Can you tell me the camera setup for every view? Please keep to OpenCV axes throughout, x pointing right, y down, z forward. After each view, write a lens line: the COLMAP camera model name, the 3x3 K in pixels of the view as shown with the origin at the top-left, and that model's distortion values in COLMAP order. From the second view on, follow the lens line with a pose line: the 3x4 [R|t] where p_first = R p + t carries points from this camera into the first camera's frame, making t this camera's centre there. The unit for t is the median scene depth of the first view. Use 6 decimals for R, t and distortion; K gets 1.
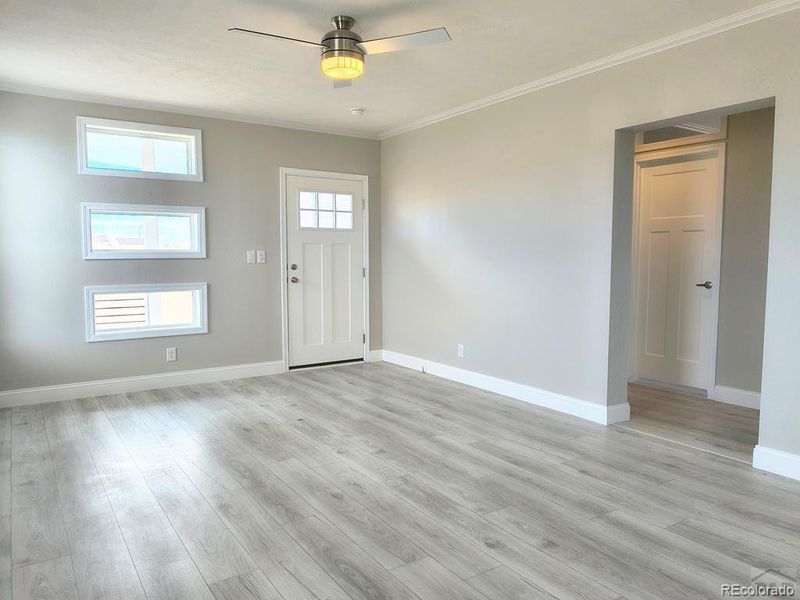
lens RADIAL K [[580.2, 0, 400.0], [0, 580.2, 300.0], [0, 0, 1]] dist [0.049382, -0.003537]
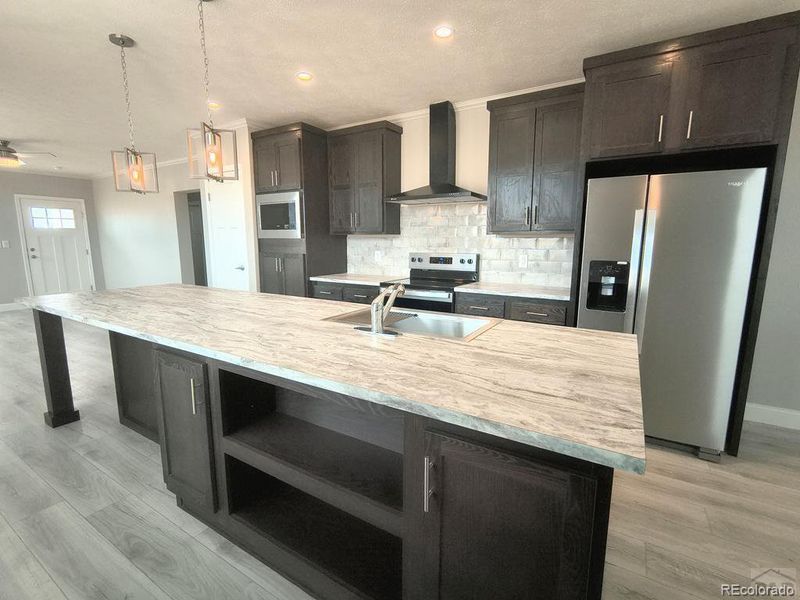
lens RADIAL K [[368.2, 0, 392.4], [0, 368.2, 295.6], [0, 0, 1]] dist [0.000777, -0.000506]
pose [[0.900204, -0.066030, 0.430434, 0.331424], [0.035807, 0.996314, 0.077951, 0.037272], [-0.433995, -0.054759, 0.899250, -0.538767]]
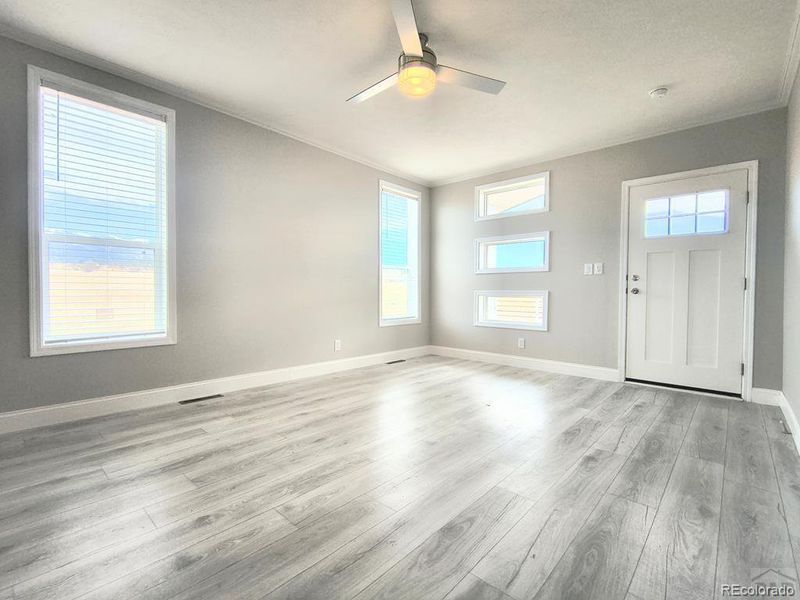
lens RADIAL K [[368.2, 0, 392.4], [0, 368.2, 295.6], [0, 0, 1]] dist [0.000777, -0.000506]
pose [[0.243242, 0.016889, -0.969819, 0.332260], [-0.087567, 0.996148, -0.004615, 0.012390], [0.966005, 0.086047, 0.243784, 0.461466]]
